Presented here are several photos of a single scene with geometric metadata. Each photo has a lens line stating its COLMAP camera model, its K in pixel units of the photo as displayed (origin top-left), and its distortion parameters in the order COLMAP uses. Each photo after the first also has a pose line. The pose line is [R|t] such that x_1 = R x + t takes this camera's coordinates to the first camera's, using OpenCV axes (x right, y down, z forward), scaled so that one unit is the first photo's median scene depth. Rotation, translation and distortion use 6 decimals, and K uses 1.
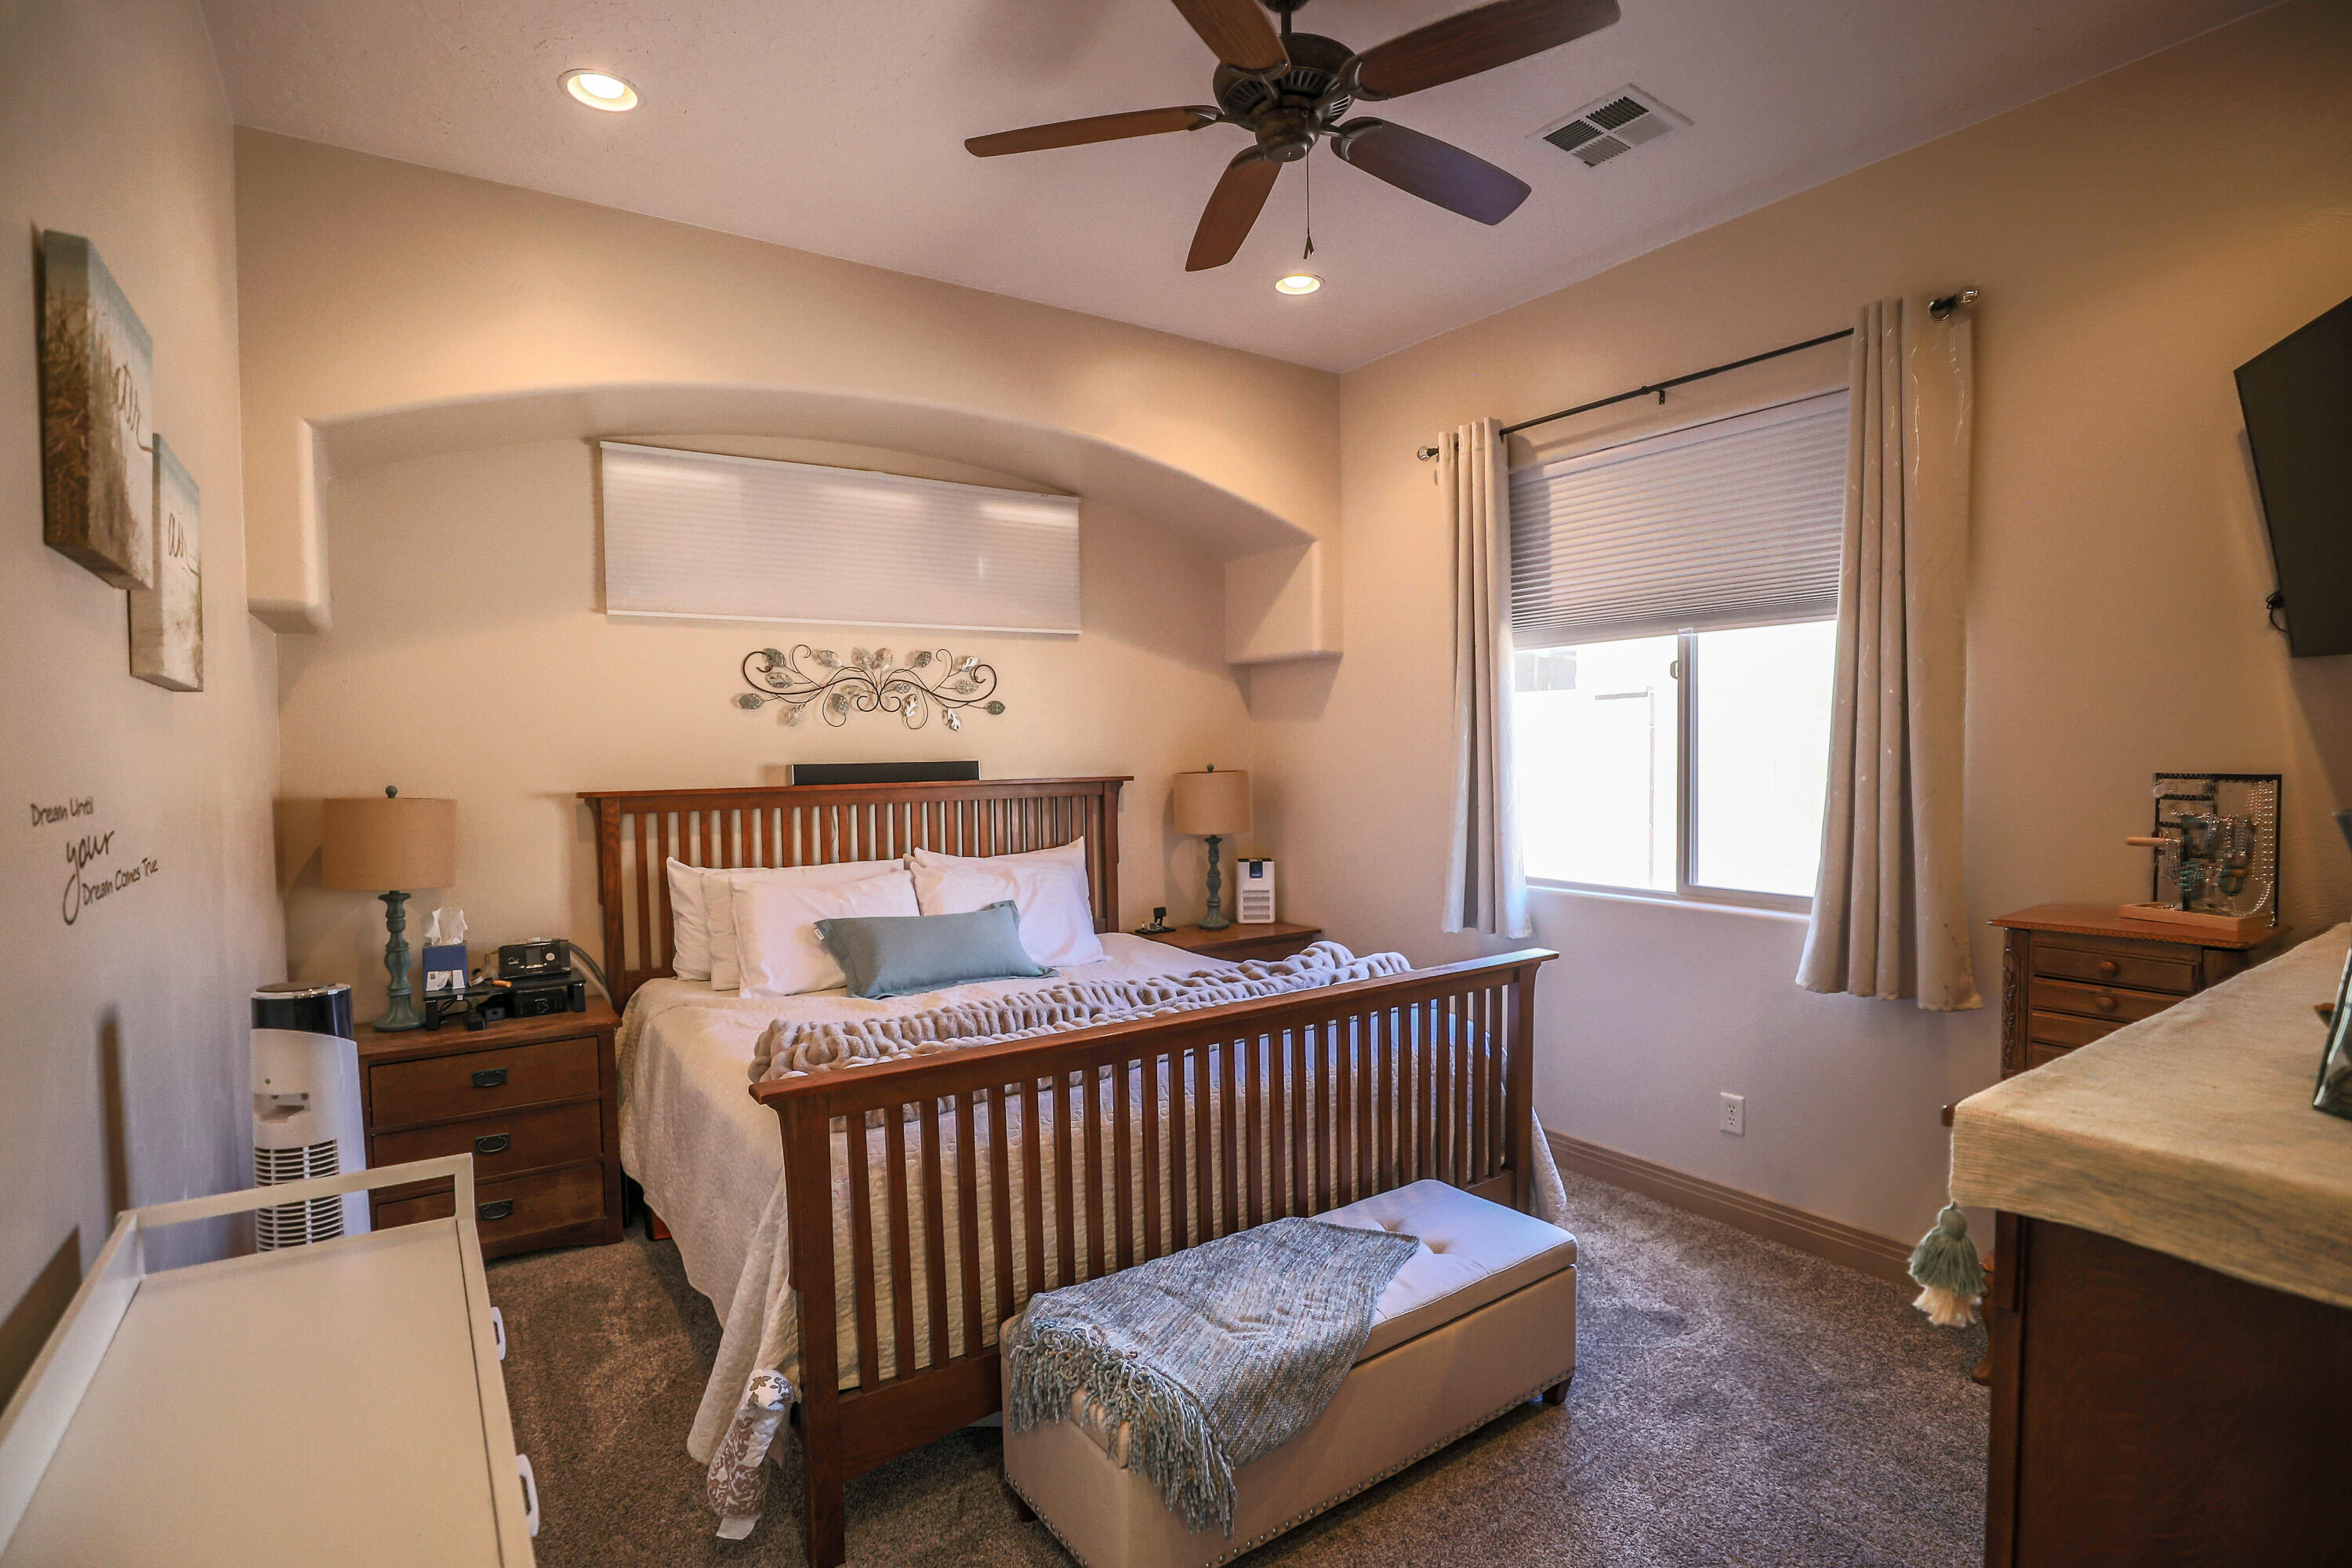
lens RADIAL K [[1148.6, 0, 1183.1], [0, 1148.6, 789.8], [0, 0, 1]] dist [-0.042551, 0.010390]
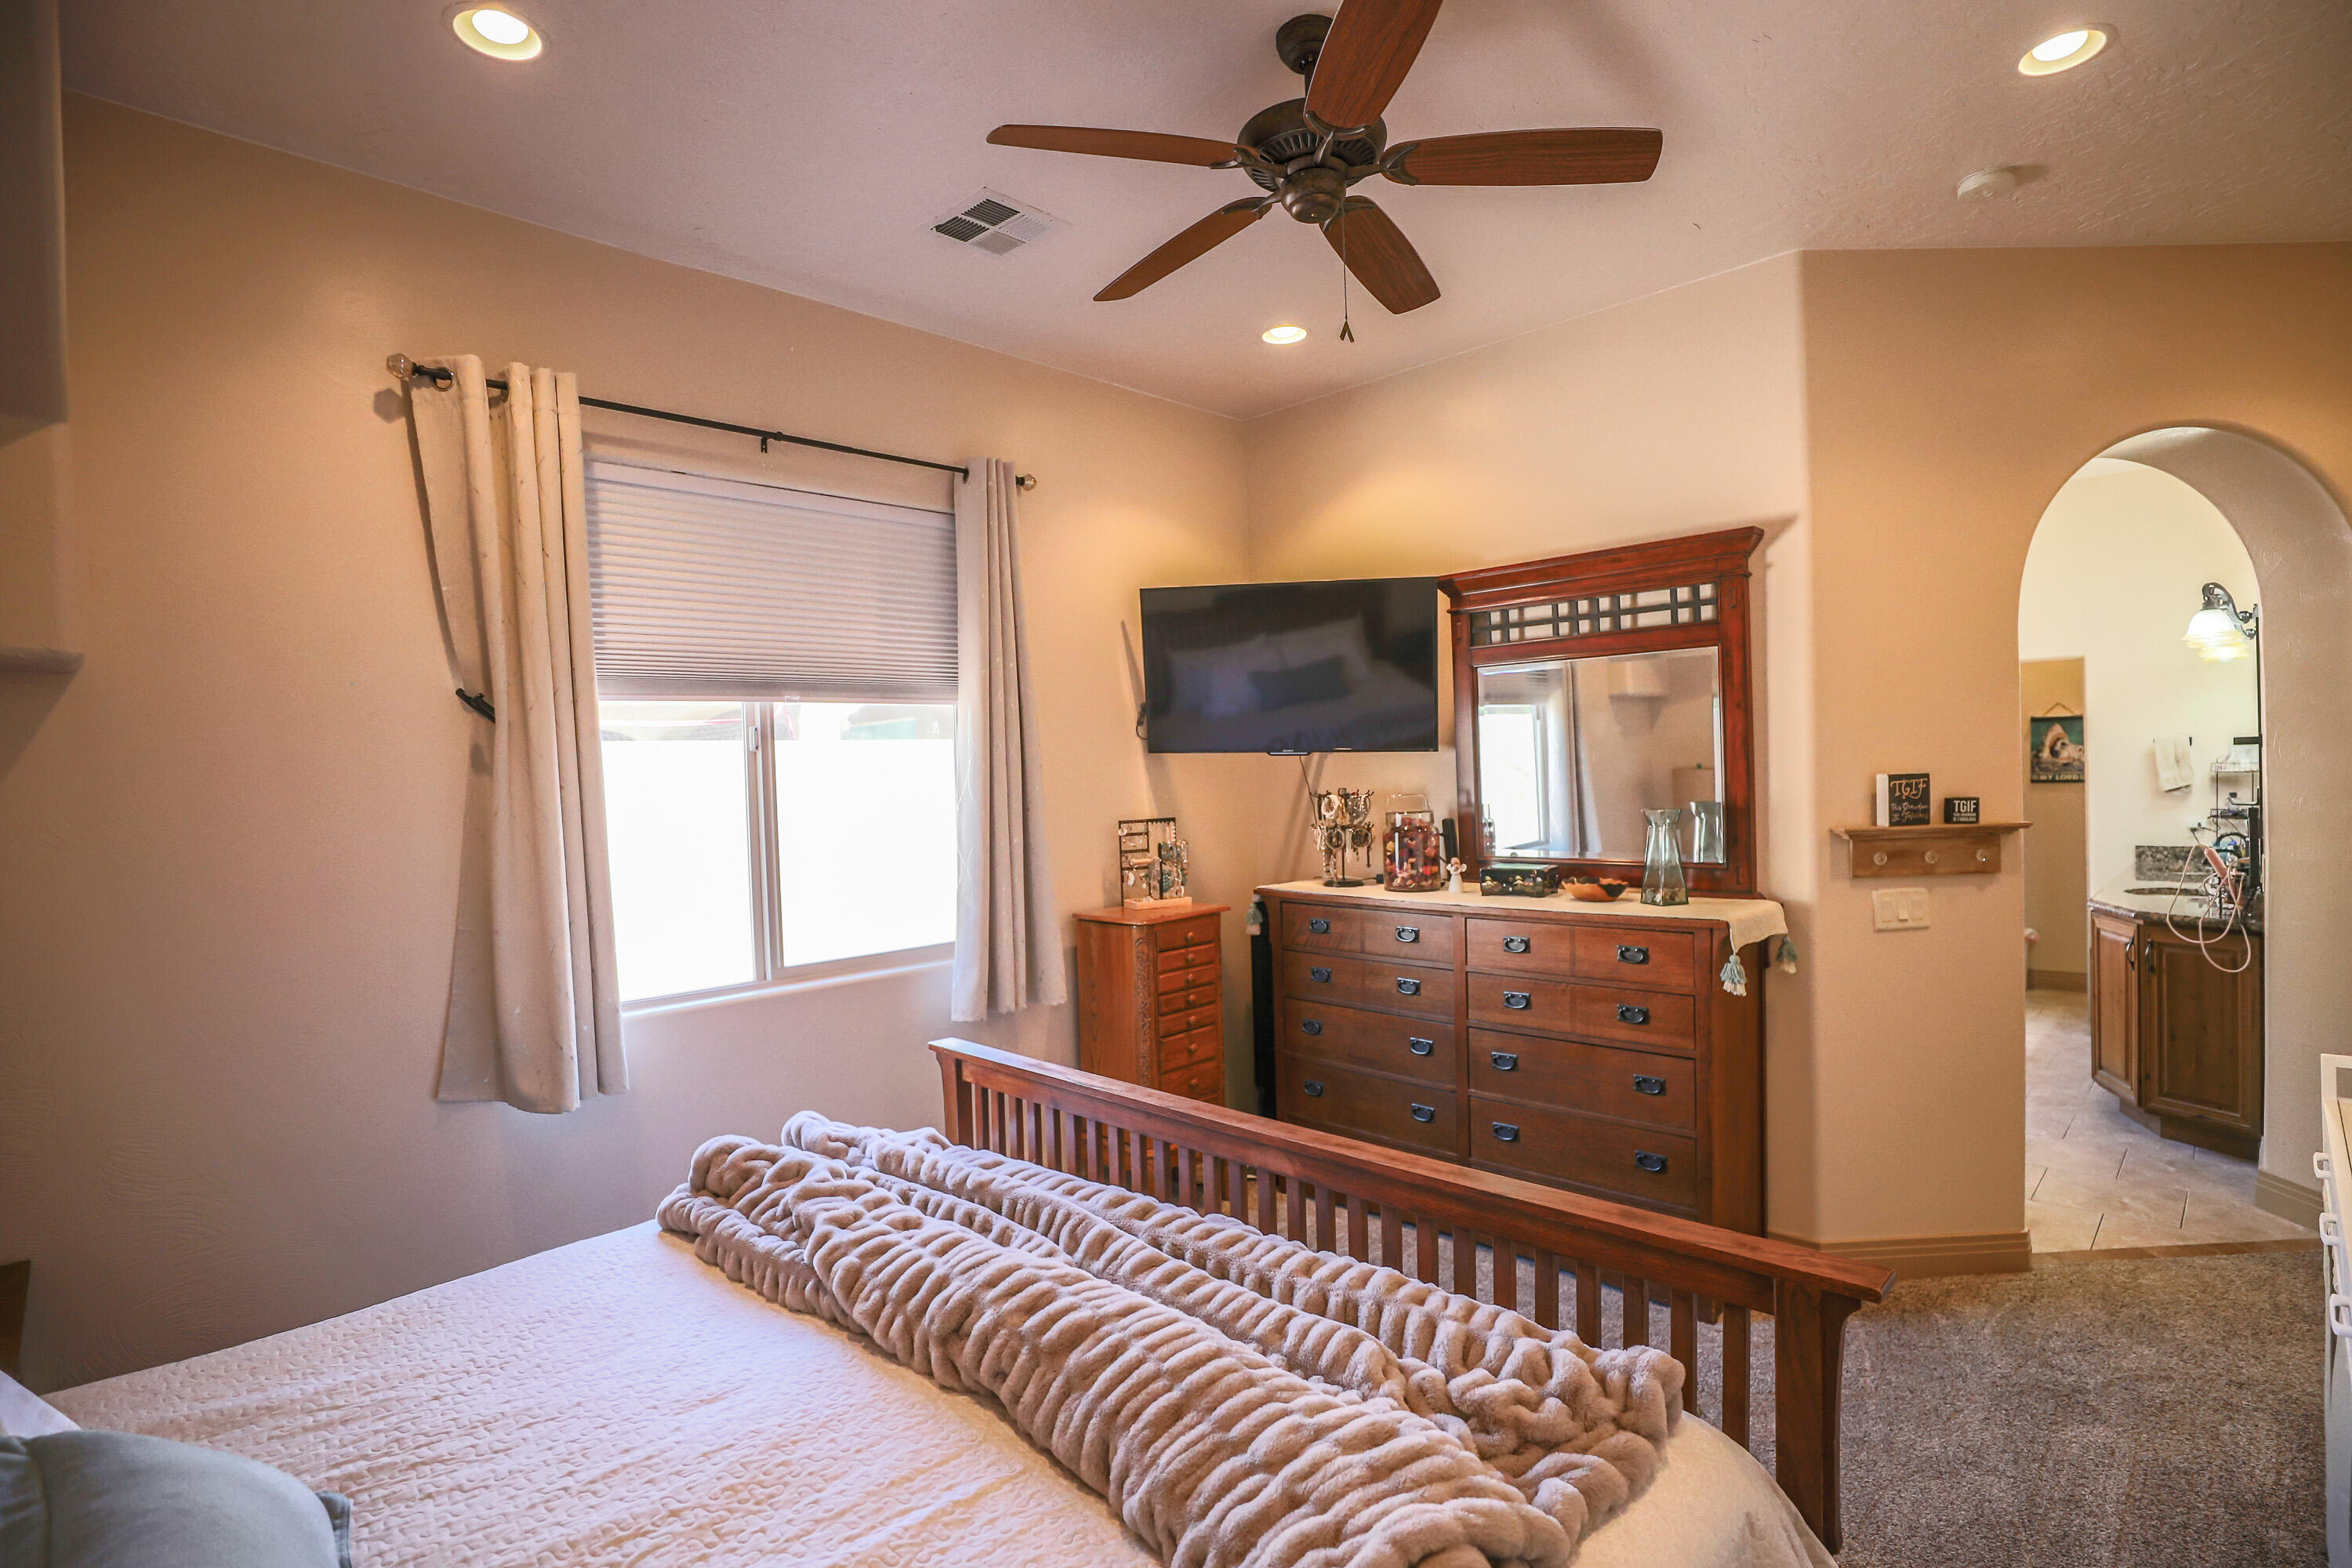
lens RADIAL K [[1148.6, 0, 1181.0], [0, 1148.6, 795.7], [0, 0, 1]] dist [-0.042551, 0.010390]
pose [[-0.190333, 0.001391, 0.981719, -0.552455], [0.074737, 0.997118, 0.013077, -0.046171], [-0.978871, 0.075860, -0.189888, 0.852645]]
